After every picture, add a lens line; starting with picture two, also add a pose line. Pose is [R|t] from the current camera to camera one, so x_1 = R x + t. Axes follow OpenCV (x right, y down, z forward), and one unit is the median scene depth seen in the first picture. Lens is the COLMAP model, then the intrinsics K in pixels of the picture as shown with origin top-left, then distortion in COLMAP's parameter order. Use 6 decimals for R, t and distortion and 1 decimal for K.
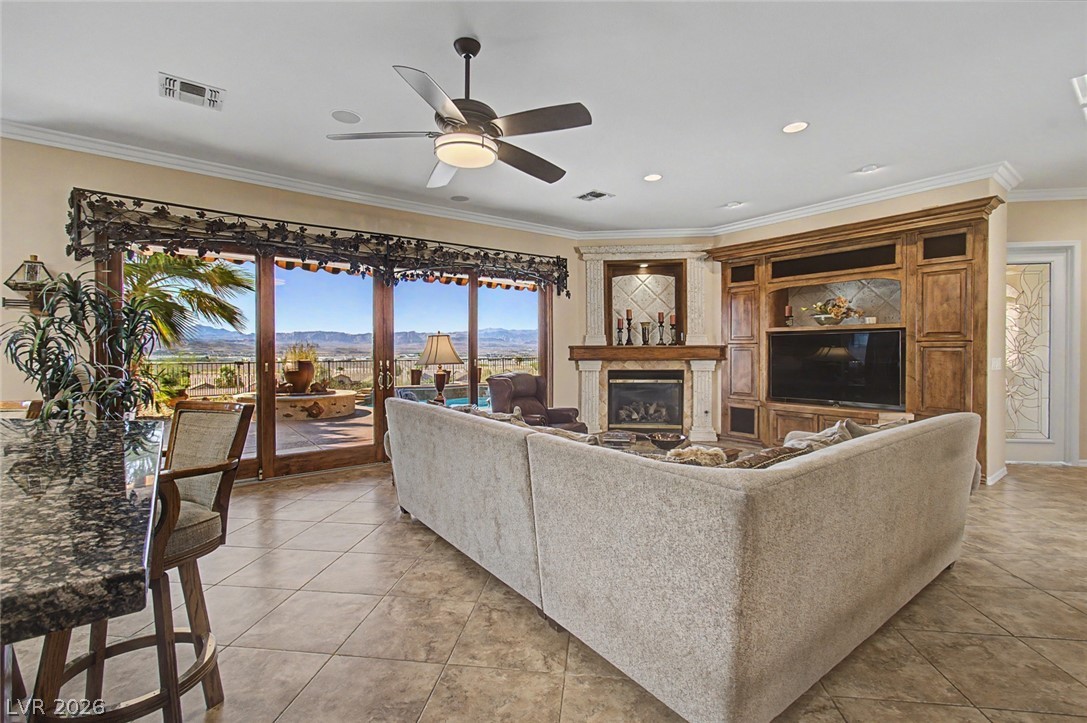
lens RADIAL K [[496.8, 0, 549.7], [0, 496.8, 362.3], [0, 0, 1]] dist [0.004813, 0.001436]
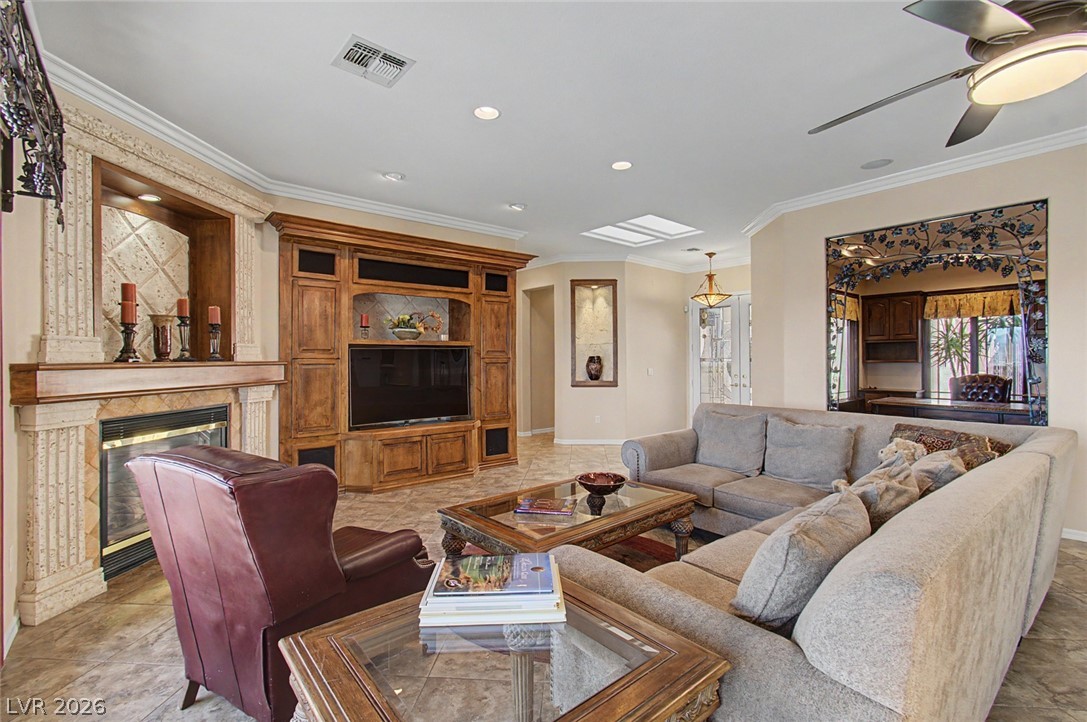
lens RADIAL K [[496.8, 0, 538.8], [0, 496.8, 359.7], [0, 0, 1]] dist [0.004813, 0.001436]
pose [[-0.032512, 0.004614, 0.999461, -0.364152], [0.034217, 0.999408, -0.003501, -0.024044], [-0.998885, 0.034085, -0.032651, 0.742161]]
